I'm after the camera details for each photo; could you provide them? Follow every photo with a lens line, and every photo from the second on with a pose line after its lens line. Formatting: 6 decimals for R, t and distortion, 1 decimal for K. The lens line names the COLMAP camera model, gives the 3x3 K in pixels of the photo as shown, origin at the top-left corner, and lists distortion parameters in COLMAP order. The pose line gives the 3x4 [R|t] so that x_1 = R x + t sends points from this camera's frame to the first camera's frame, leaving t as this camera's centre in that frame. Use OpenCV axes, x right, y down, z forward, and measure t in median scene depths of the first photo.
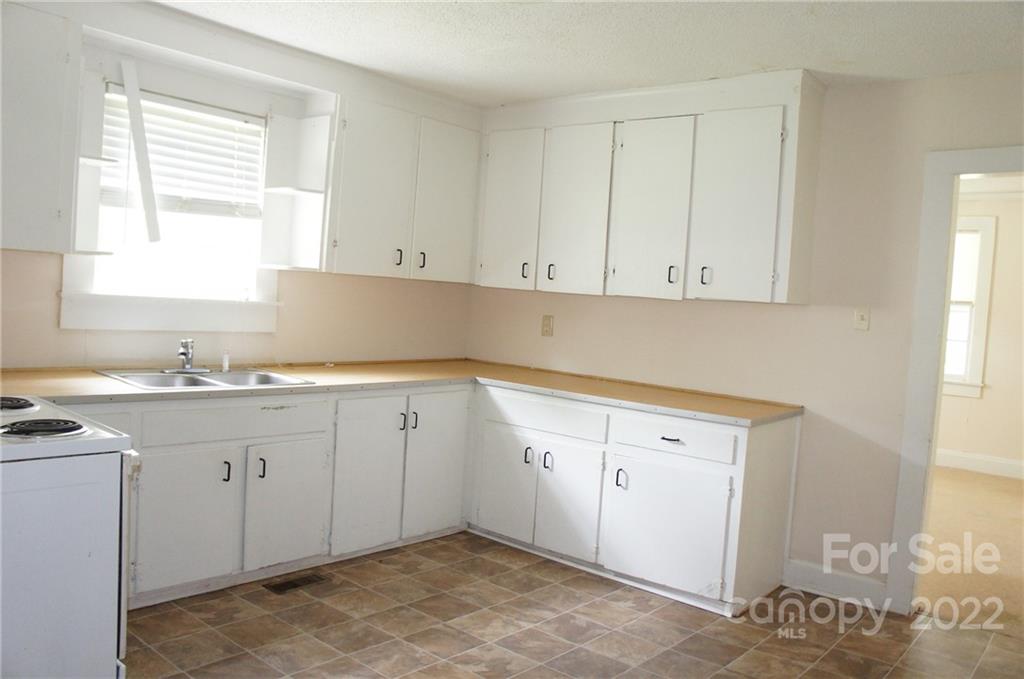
lens RADIAL K [[830.0, 0, 497.3], [0, 830.0, 319.4], [0, 0, 1]] dist [-0.286099, 0.353210]
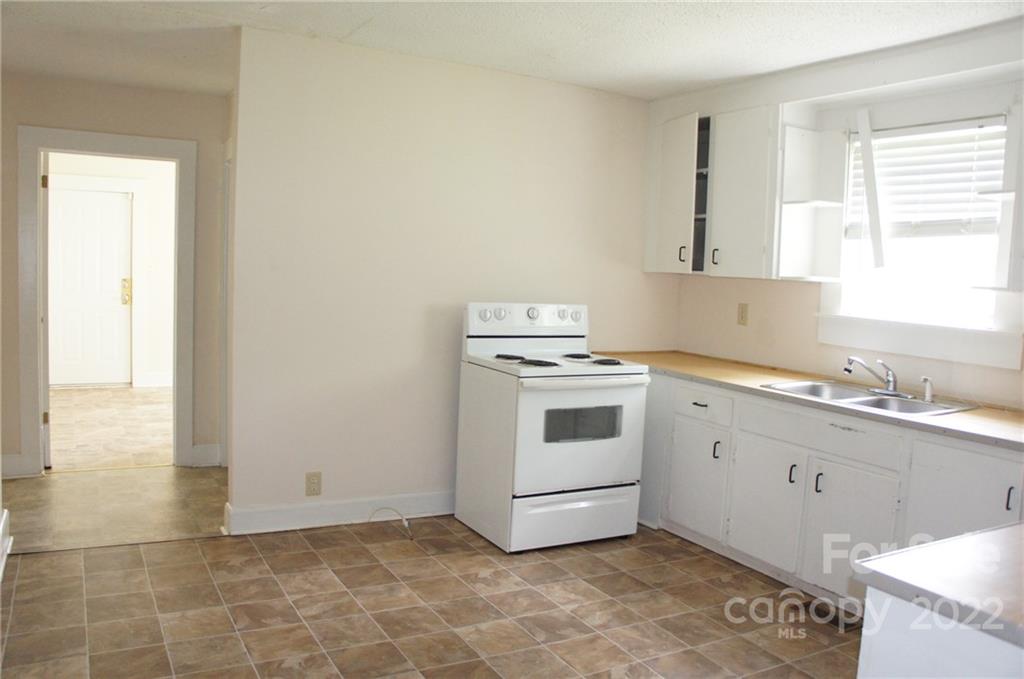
lens RADIAL K [[830.0, 0, 497.3], [0, 830.0, 319.4], [0, 0, 1]] dist [-0.286099, 0.353210]
pose [[-0.327867, -0.033302, -0.944137, 0.826112], [-0.113094, 0.993575, 0.004228, 0.028120], [0.937930, 0.108162, -0.329527, 0.985260]]
